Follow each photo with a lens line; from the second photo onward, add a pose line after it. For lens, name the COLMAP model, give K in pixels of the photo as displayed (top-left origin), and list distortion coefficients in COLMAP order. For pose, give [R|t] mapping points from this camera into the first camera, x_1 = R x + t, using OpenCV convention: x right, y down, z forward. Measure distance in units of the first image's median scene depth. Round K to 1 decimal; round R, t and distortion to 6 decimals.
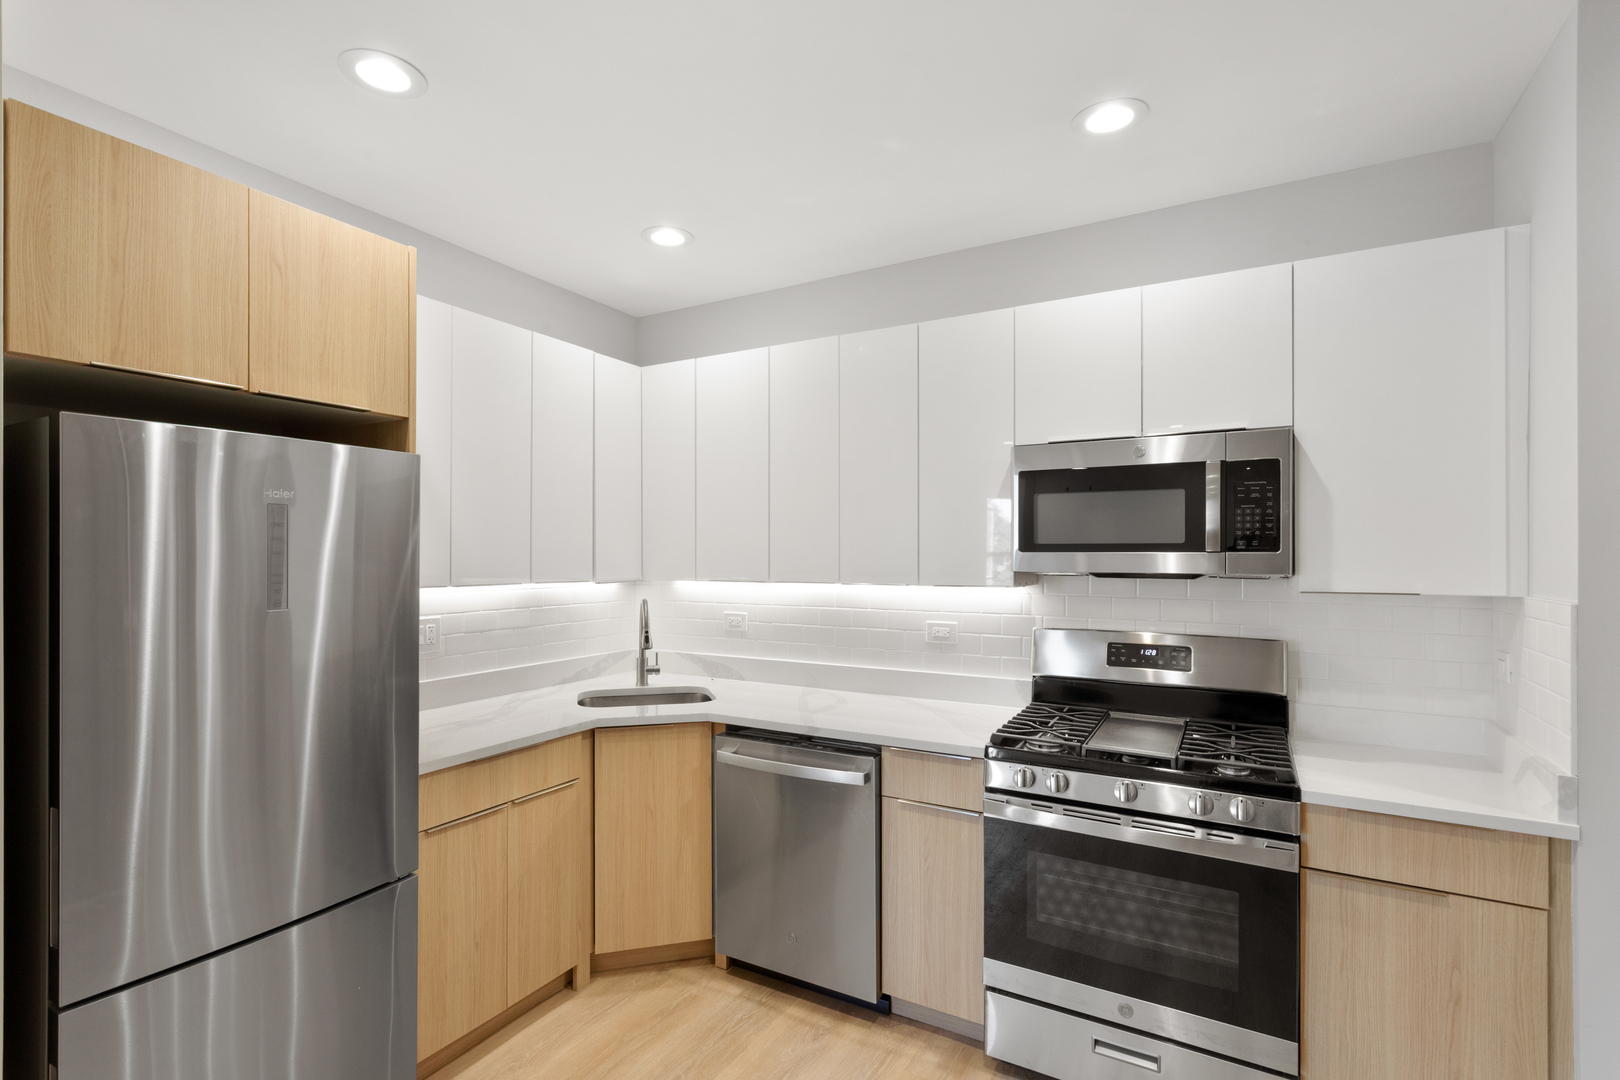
lens RADIAL K [[782.9, 0, 804.6], [0, 782.9, 552.8], [0, 0, 1]] dist [0.003083, 0.001981]
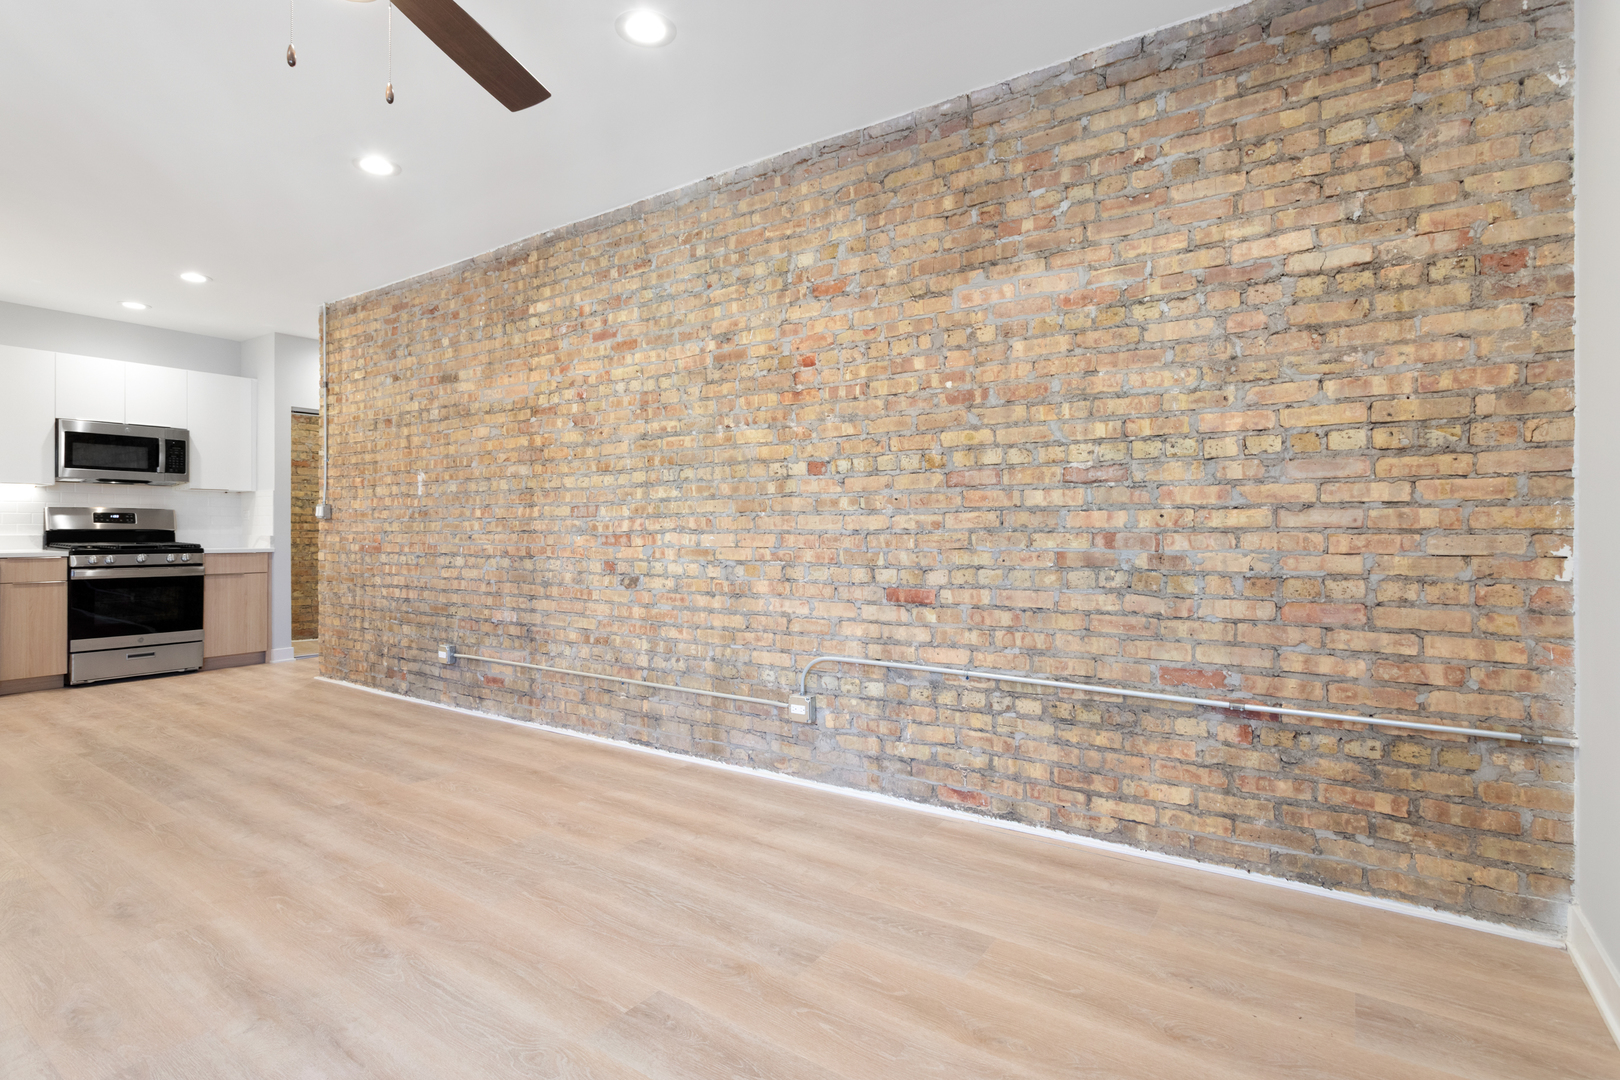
lens RADIAL K [[794.3, 0, 799.9], [0, 794.3, 533.8], [0, 0, 1]] dist [-0.001778, 0.001513]
pose [[0.071860, -0.006971, 0.997390, -1.891100], [0.000397, 0.999976, 0.006960, 0.178413], [-0.997415, -0.000104, 0.071861, -1.281565]]
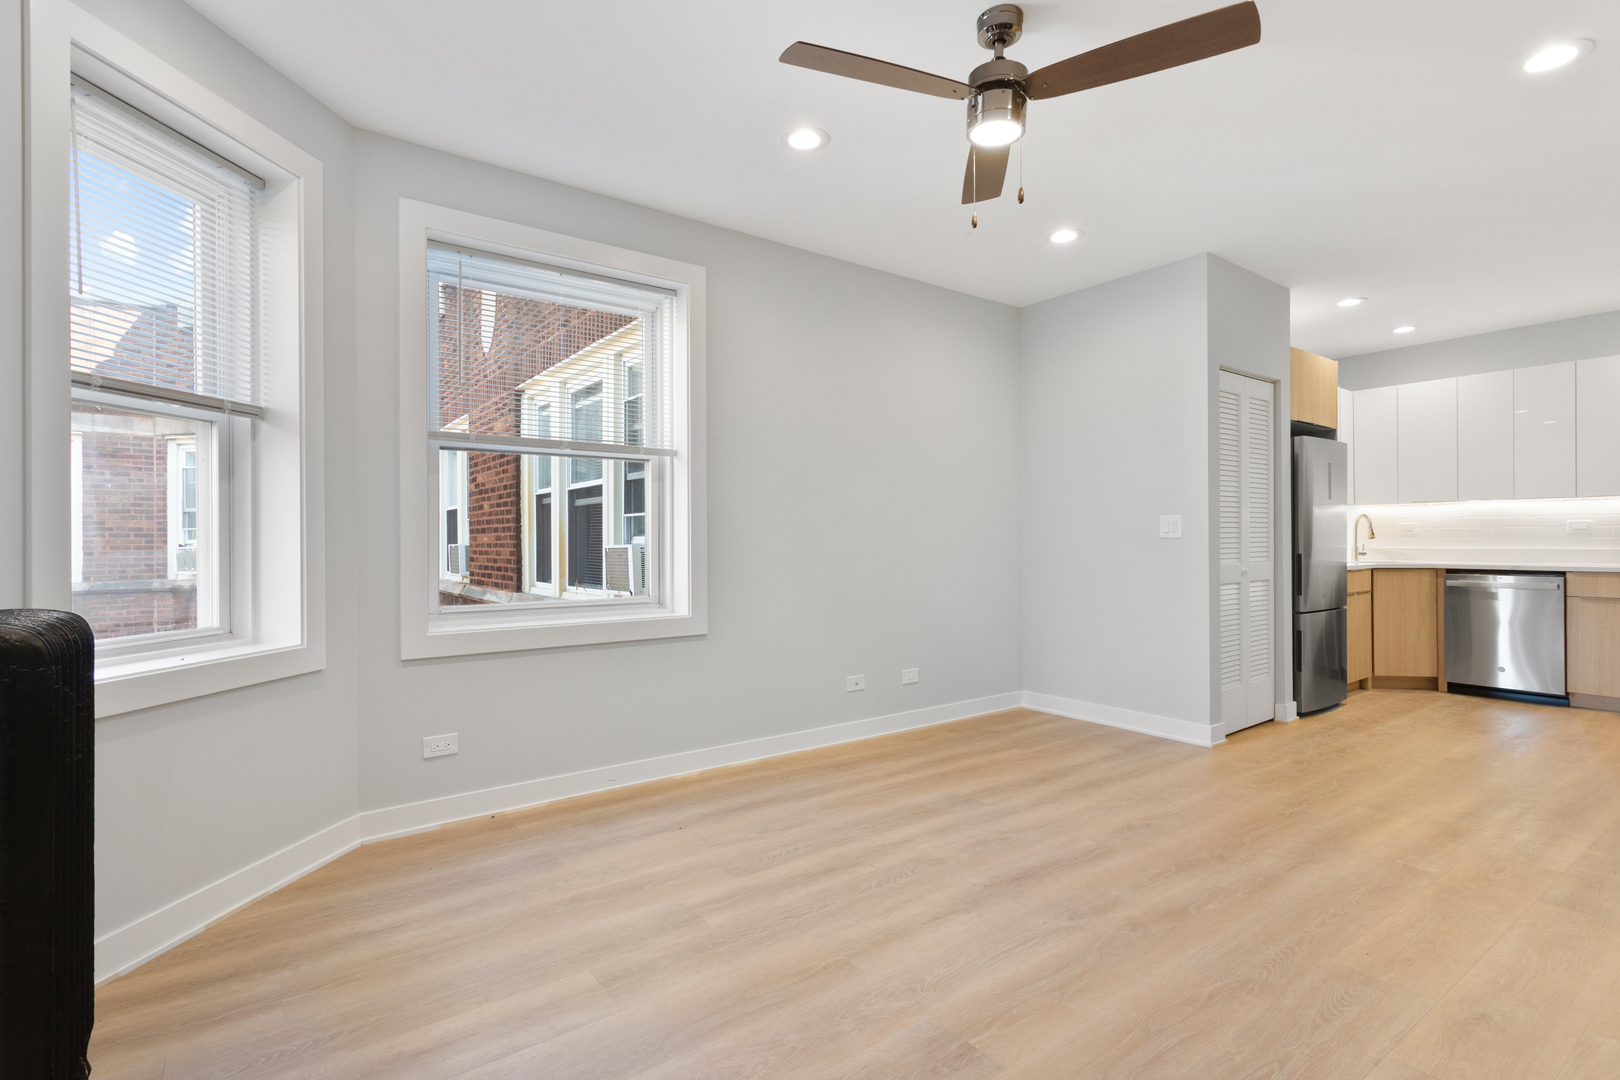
lens RADIAL K [[782.9, 0, 790.7], [0, 782.9, 541.1], [0, 0, 1]] dist [0.003083, 0.001981]
pose [[0.913692, -0.001630, -0.406405, -0.976803], [0.002479, 0.999996, 0.001563, 0.165604], [0.406401, -0.002436, 0.913692, -1.819286]]
